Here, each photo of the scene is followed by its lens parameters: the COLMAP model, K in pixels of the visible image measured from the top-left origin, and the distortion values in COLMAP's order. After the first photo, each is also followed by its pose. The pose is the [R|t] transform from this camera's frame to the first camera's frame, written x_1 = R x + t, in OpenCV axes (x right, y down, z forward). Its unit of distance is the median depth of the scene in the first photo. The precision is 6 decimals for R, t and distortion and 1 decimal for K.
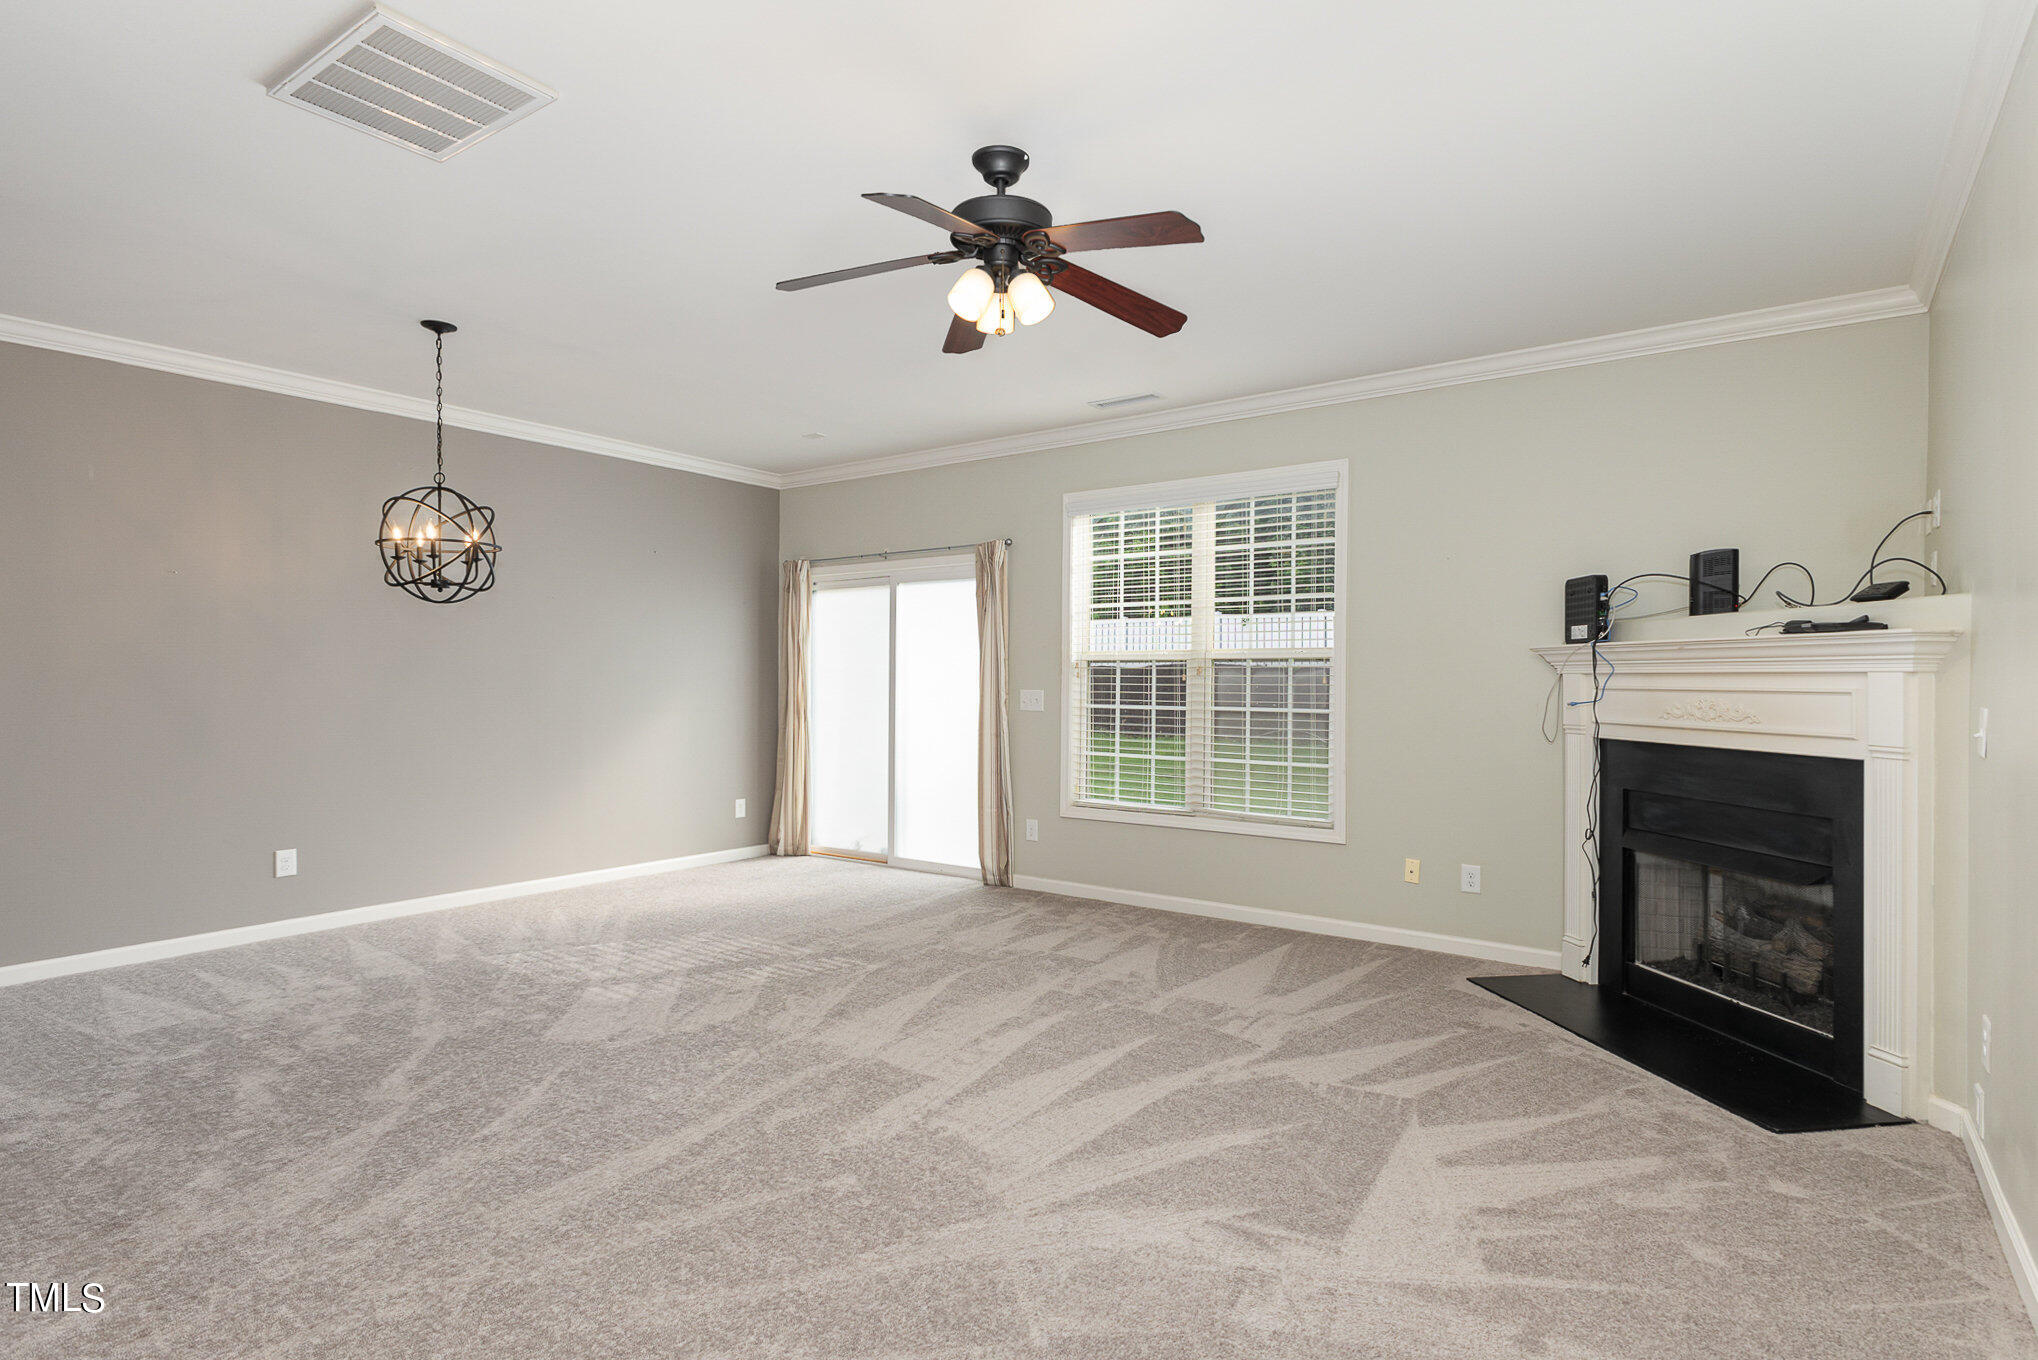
lens RADIAL K [[1056.0, 0, 1014.1], [0, 1056.0, 675.6], [0, 0, 1]] dist [0.016596, -0.004671]
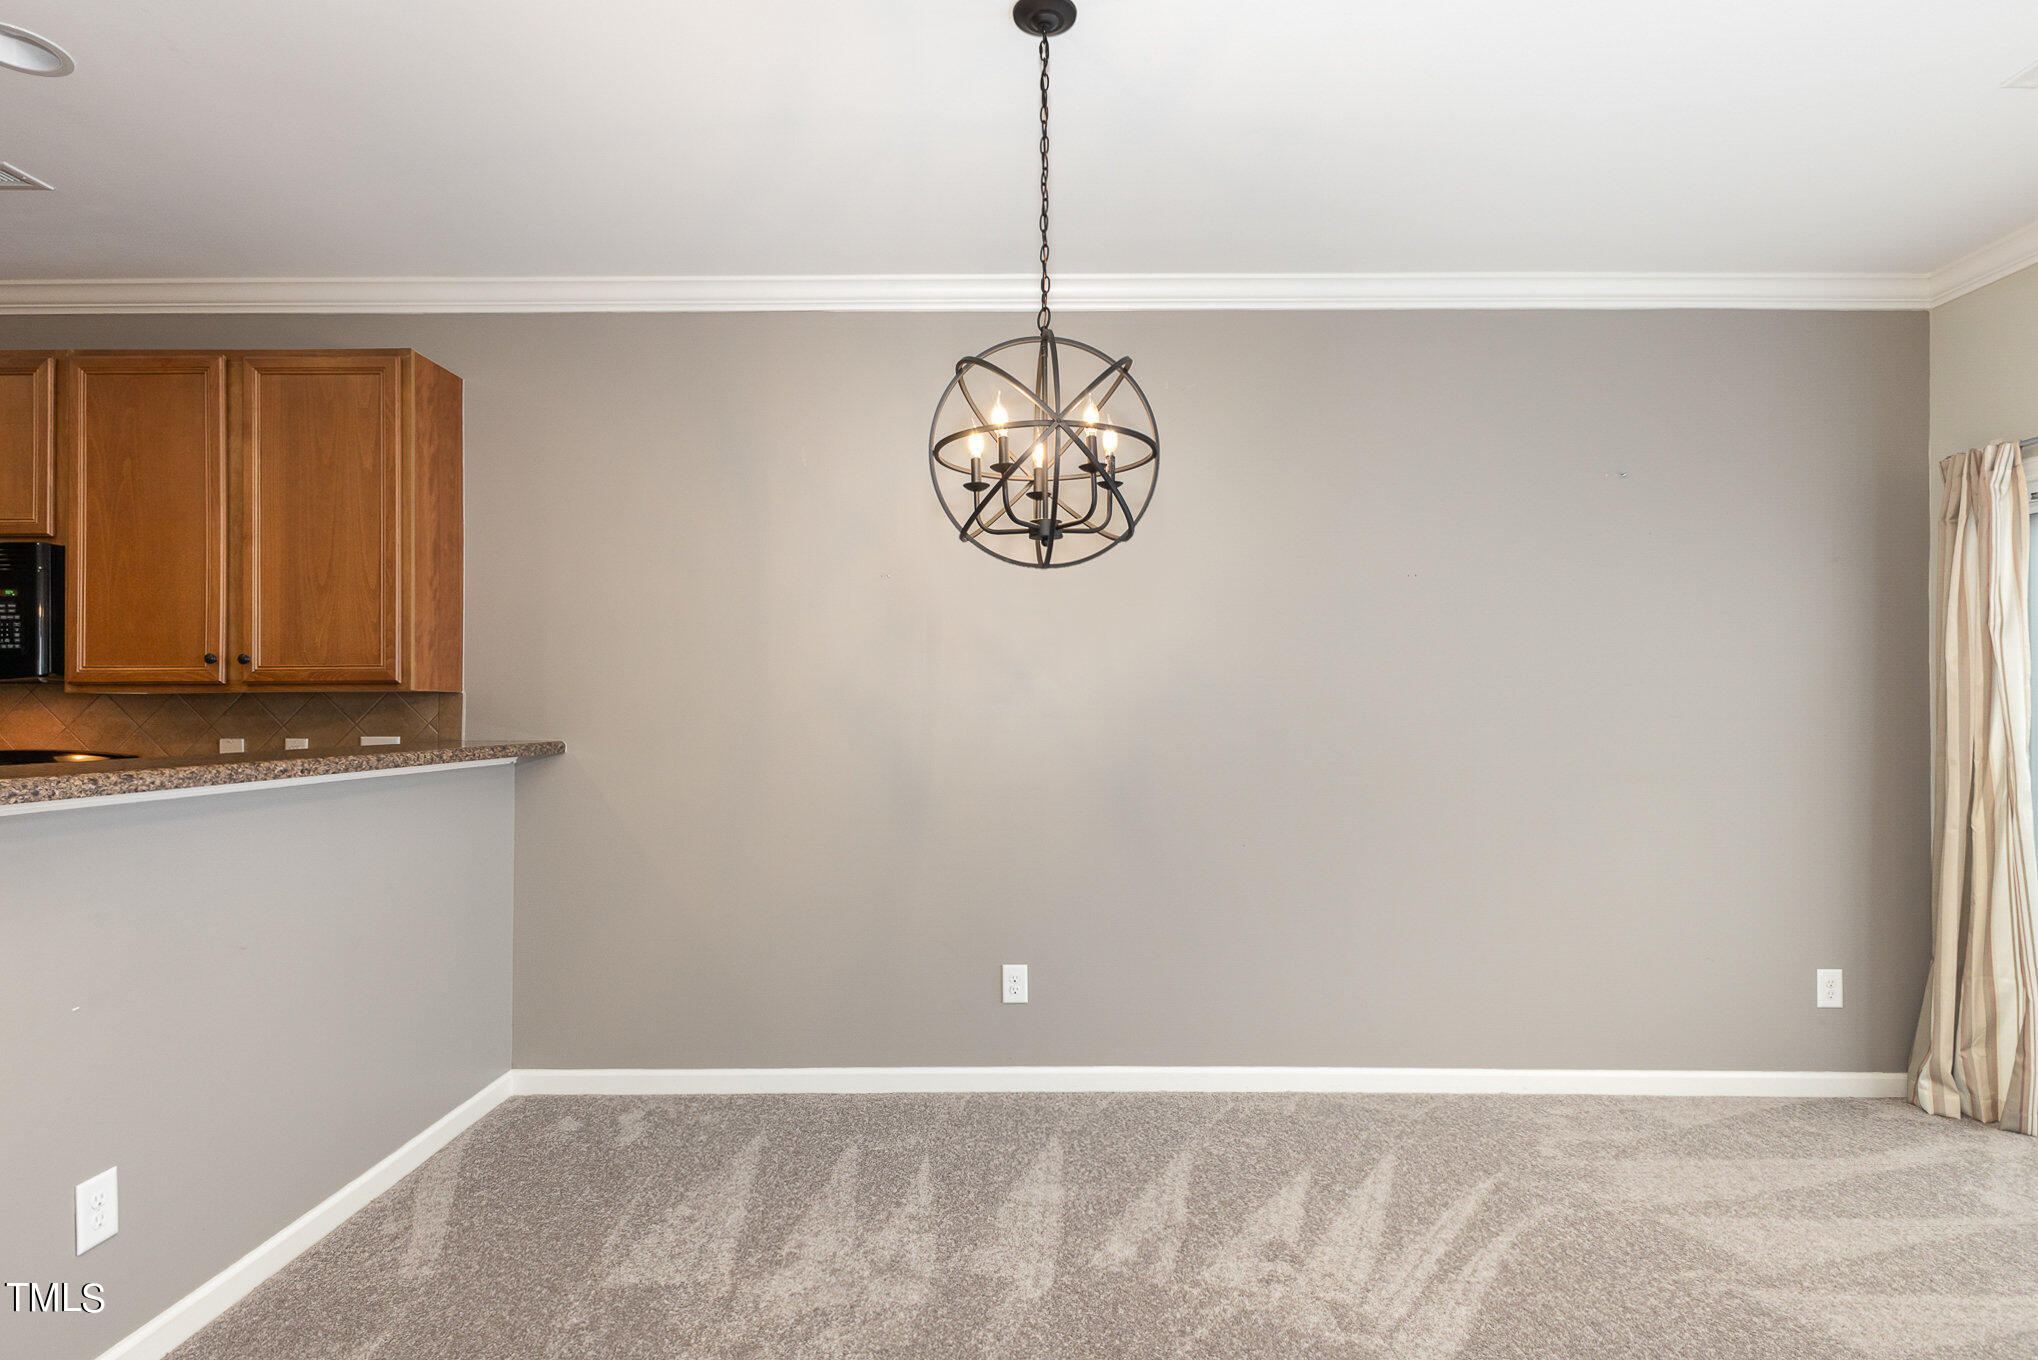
lens RADIAL K [[1056.0, 0, 1016.7], [0, 1056.0, 671.1], [0, 0, 1]] dist [0.016596, -0.004671]
pose [[0.580548, 0.007560, -0.814191, -0.114623], [-0.002494, 0.999969, 0.007507, -0.034057], [0.814222, -0.002328, 0.580549, 0.605316]]
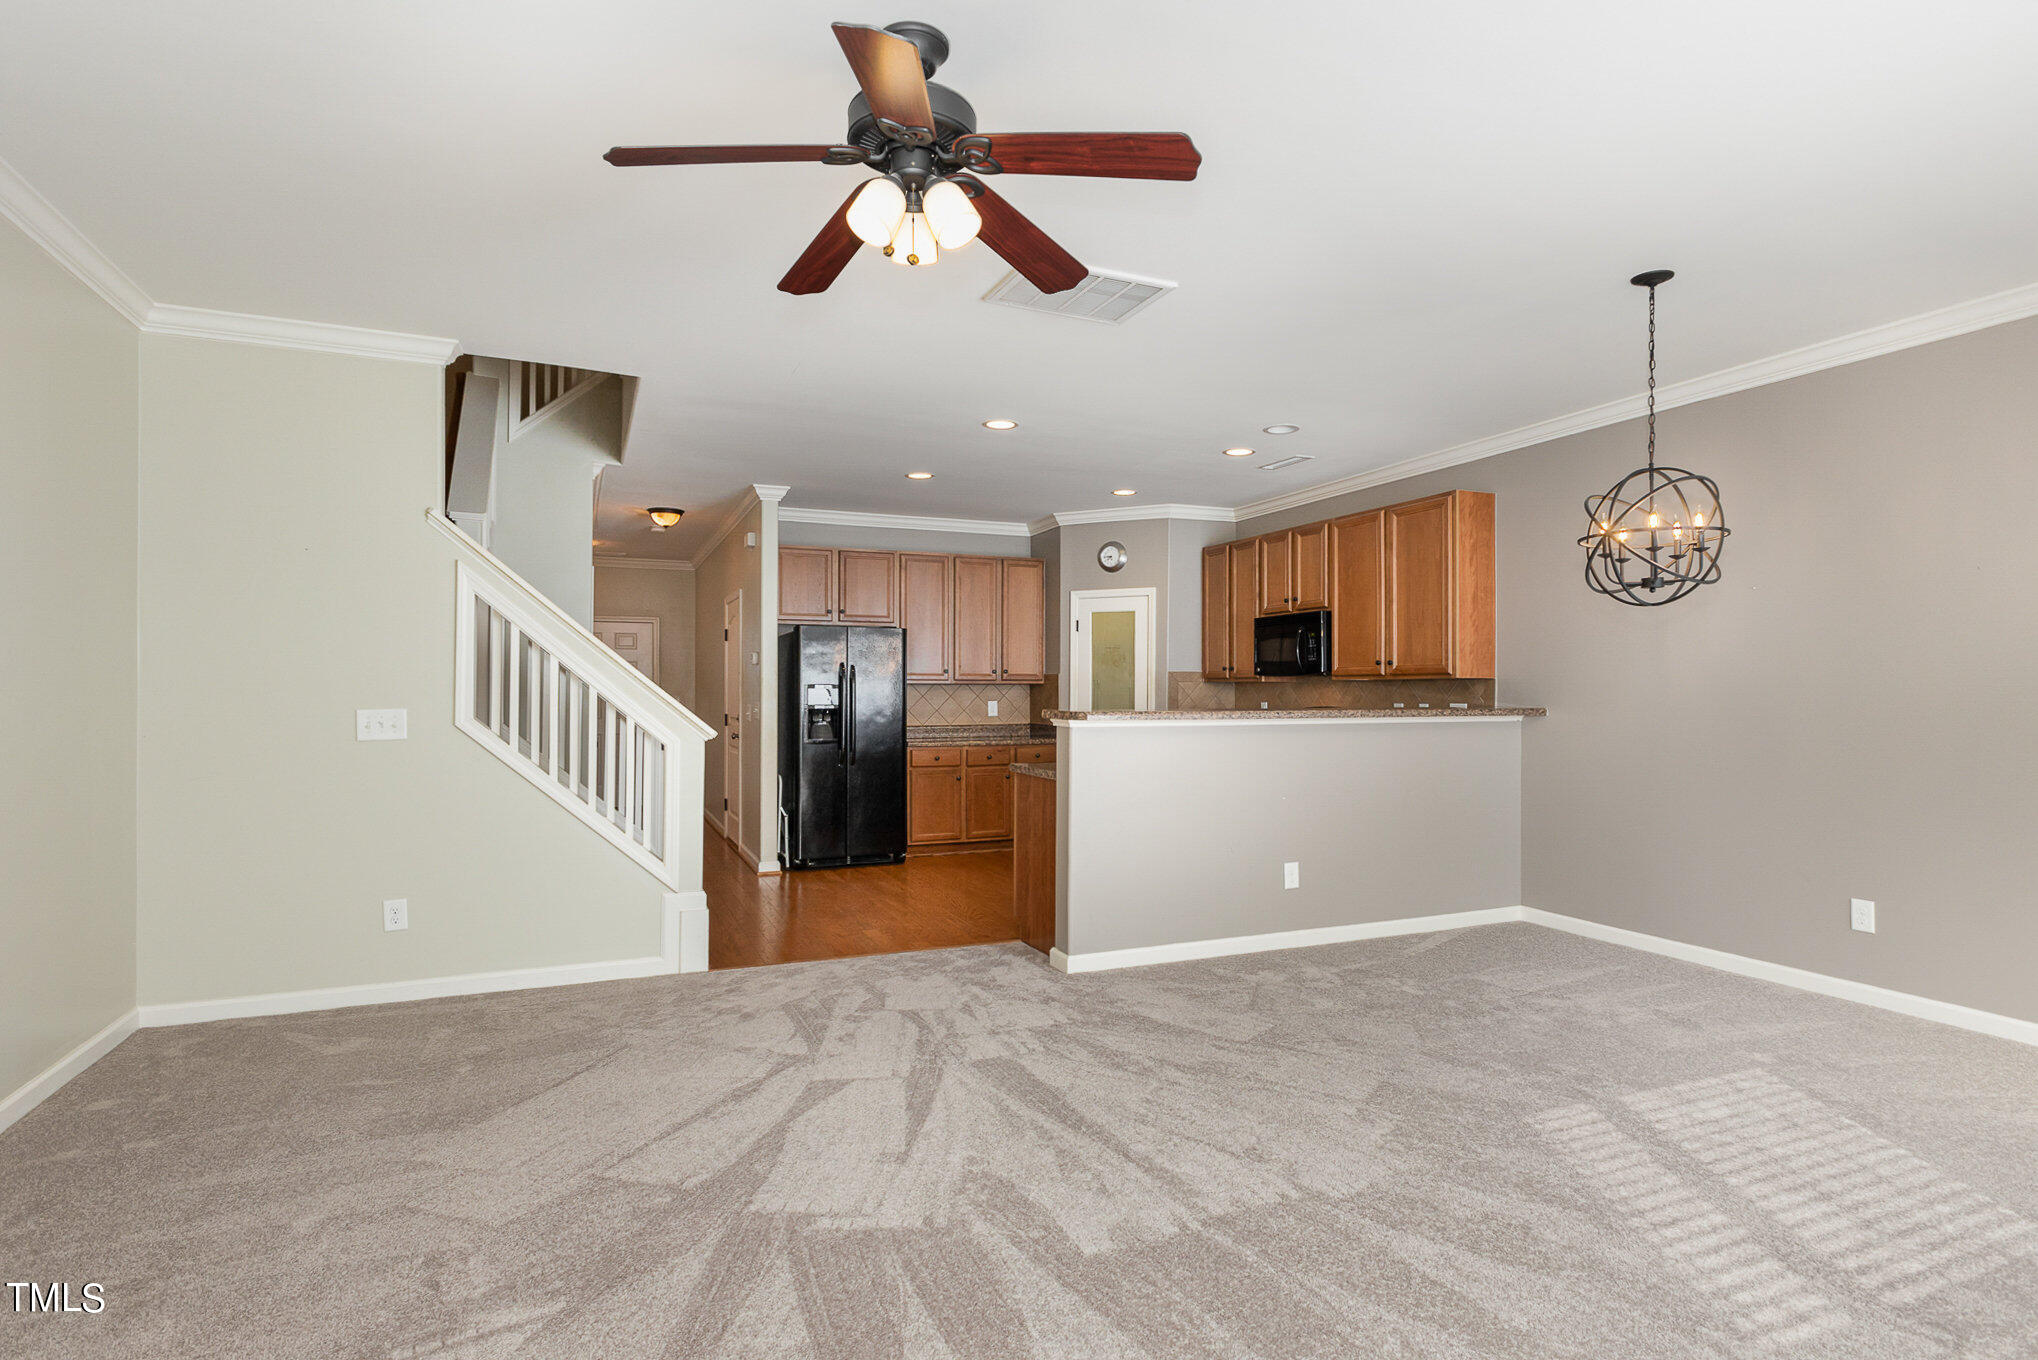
lens RADIAL K [[1056.0, 0, 1035.7], [0, 1056.0, 693.9], [0, 0, 1]] dist [0.016596, -0.004671]
pose [[-0.512717, 0.001989, -0.858556, 0.390198], [-0.003797, 0.999982, 0.004585, -0.001470], [0.858549, 0.005611, -0.512700, 0.885917]]
